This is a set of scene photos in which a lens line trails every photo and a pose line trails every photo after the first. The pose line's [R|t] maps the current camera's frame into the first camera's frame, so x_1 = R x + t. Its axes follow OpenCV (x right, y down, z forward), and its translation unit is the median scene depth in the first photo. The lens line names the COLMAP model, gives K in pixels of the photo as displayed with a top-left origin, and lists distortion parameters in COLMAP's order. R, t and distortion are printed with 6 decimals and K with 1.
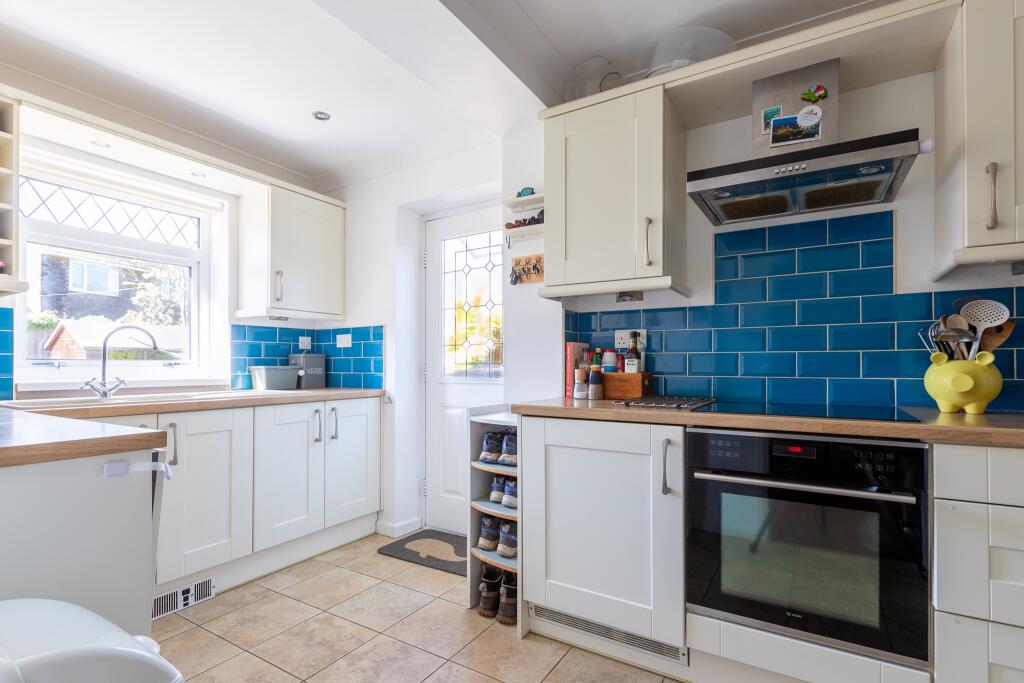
lens RADIAL K [[465.7, 0, 538.7], [0, 465.7, 359.2], [0, 0, 1]] dist [0.003673, -0.000947]
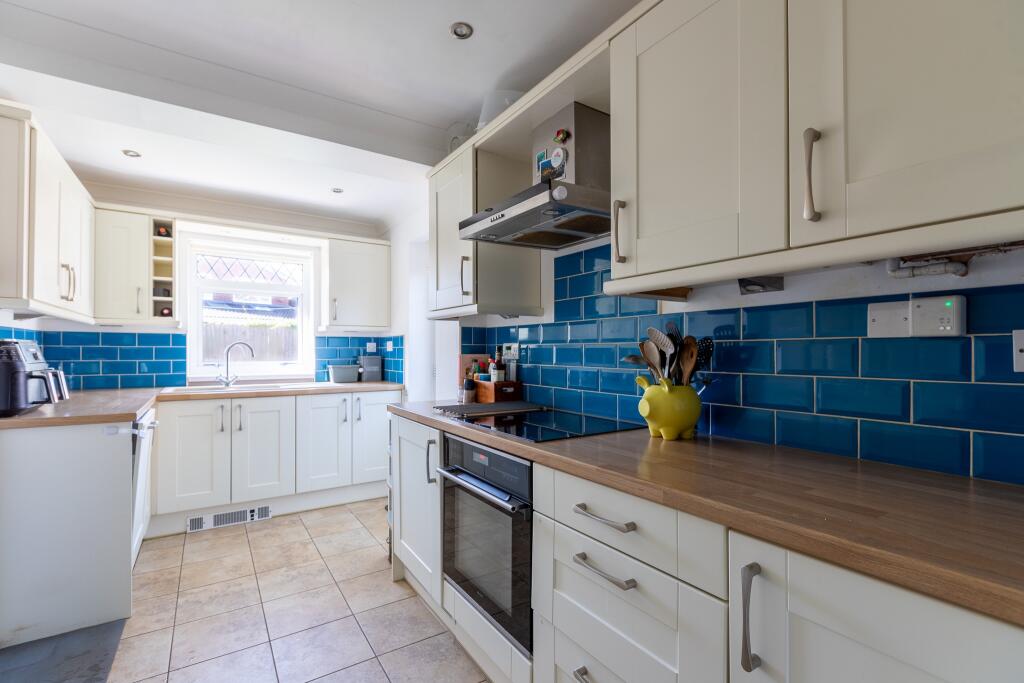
lens RADIAL K [[465.7, 0, 553.3], [0, 465.7, 346.4], [0, 0, 1]] dist [0.003673, -0.000947]
pose [[0.907537, -0.001080, -0.419972, 0.820981], [0.003021, 0.999988, 0.003958, -0.062998], [0.419962, -0.004861, 0.907529, -0.004454]]
